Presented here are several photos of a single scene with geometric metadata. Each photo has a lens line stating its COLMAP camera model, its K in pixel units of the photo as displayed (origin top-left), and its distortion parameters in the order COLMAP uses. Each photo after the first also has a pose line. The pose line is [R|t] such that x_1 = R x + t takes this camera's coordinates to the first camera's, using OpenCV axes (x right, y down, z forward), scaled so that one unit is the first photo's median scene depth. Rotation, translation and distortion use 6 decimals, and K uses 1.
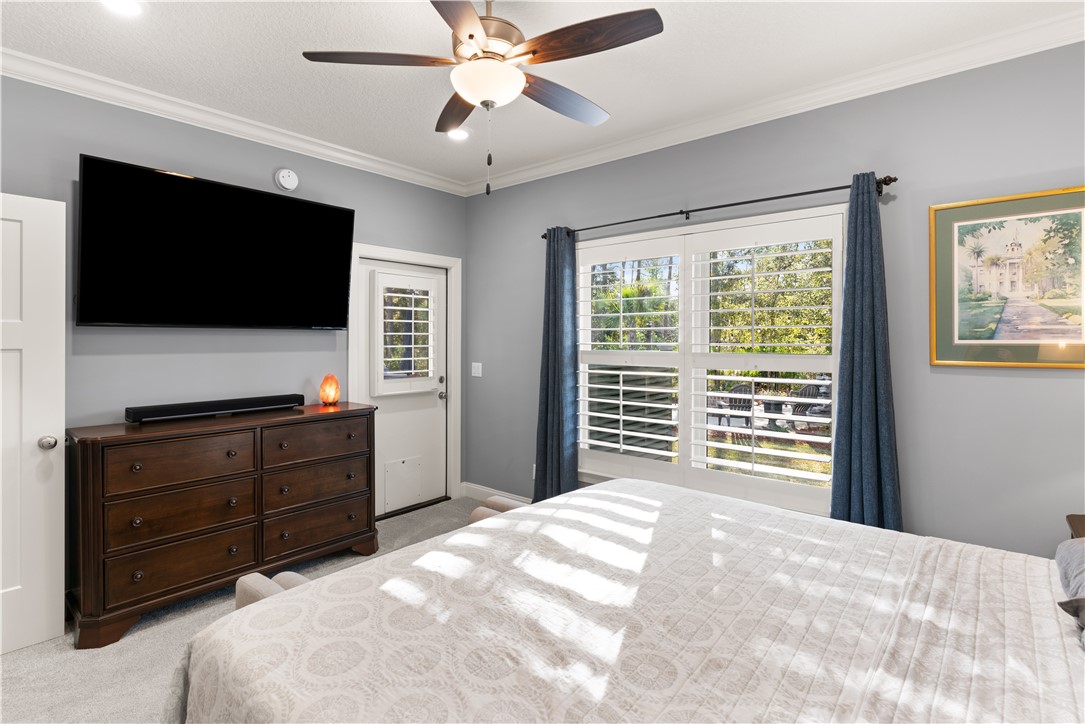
lens RADIAL K [[534.3, 0, 540.4], [0, 534.3, 335.9], [0, 0, 1]] dist [0.001021, 0.000037]
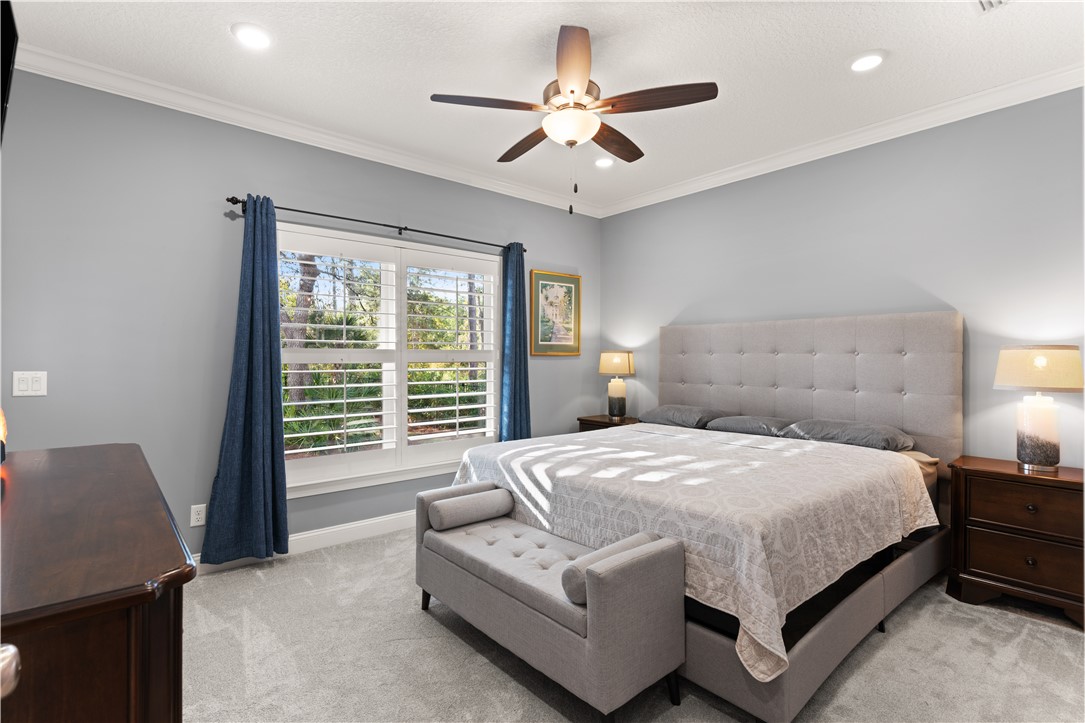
lens RADIAL K [[521.8, 0, 536.9], [0, 521.8, 352.1], [0, 0, 1]] dist [0.001884, -0.000002]
pose [[0.147813, 0.007548, 0.988986, -1.112582], [-0.004777, 0.999965, -0.006918, 0.058889], [-0.989004, -0.003702, 0.147844, 0.755208]]
